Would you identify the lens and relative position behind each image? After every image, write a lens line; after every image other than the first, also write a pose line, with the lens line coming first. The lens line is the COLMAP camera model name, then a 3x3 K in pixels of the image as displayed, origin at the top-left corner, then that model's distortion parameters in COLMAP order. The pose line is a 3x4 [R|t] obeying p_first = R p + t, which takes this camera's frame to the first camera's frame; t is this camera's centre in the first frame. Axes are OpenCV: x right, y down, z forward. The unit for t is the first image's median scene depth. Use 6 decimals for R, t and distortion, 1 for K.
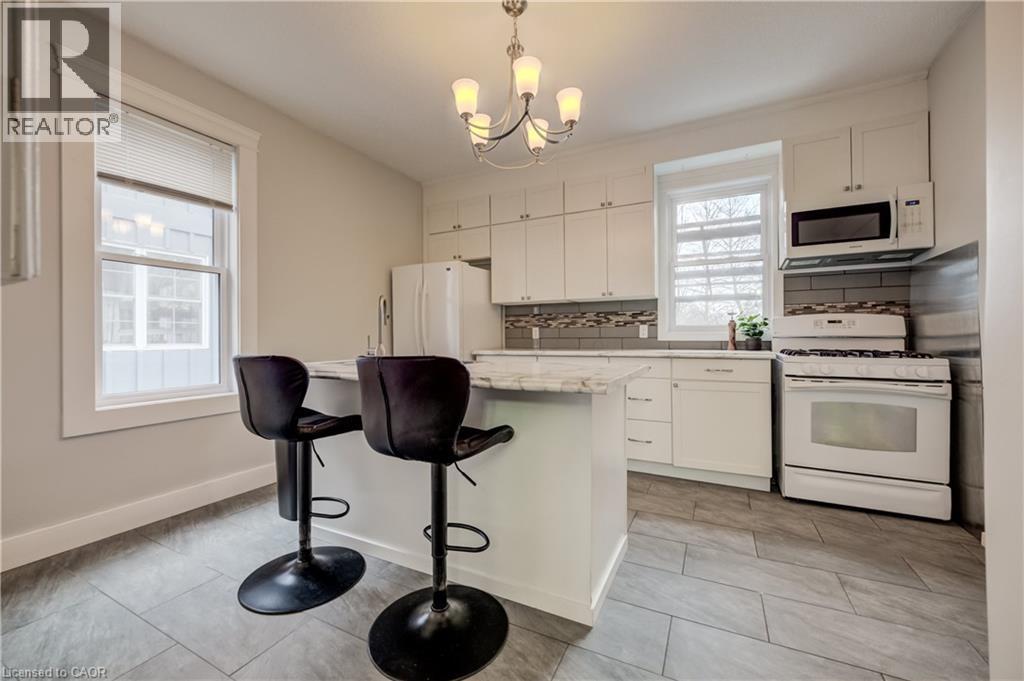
lens RADIAL K [[410.4, 0, 512.0], [0, 410.4, 340.5], [0, 0, 1]] dist [0.001120, 0.000191]
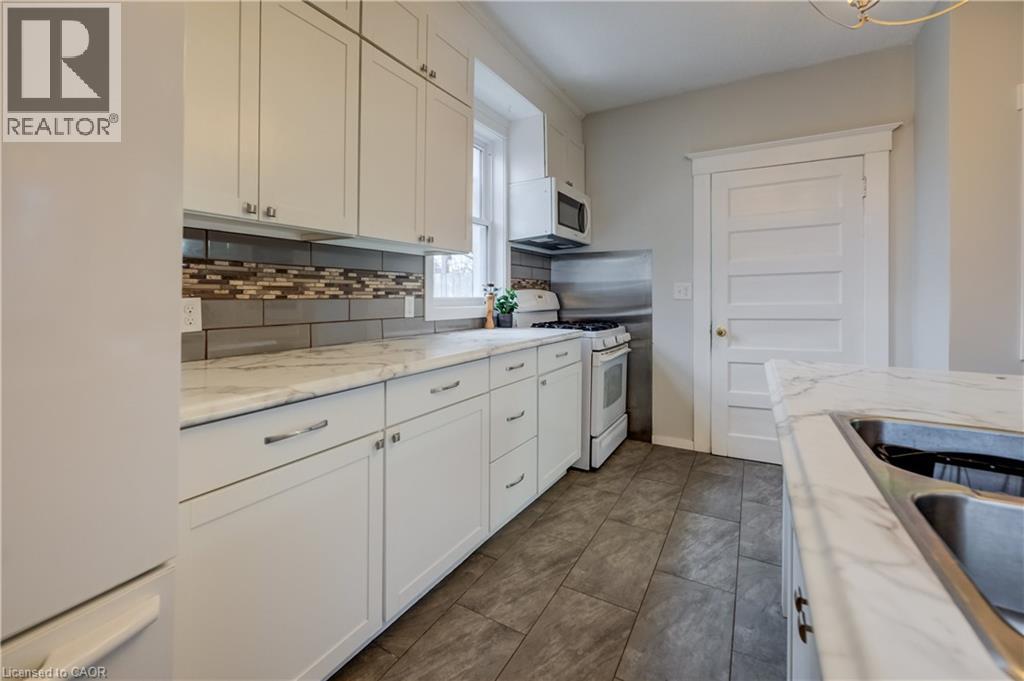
lens RADIAL K [[436.1, 0, 500.9], [0, 436.1, 293.0], [0, 0, 1]] dist [0.000635, 0.000069]
pose [[0.060855, 0.009208, 0.998104, -0.382822], [0.002640, 0.999952, -0.009386, -0.044162], [-0.998143, 0.003206, 0.060828, 1.007695]]
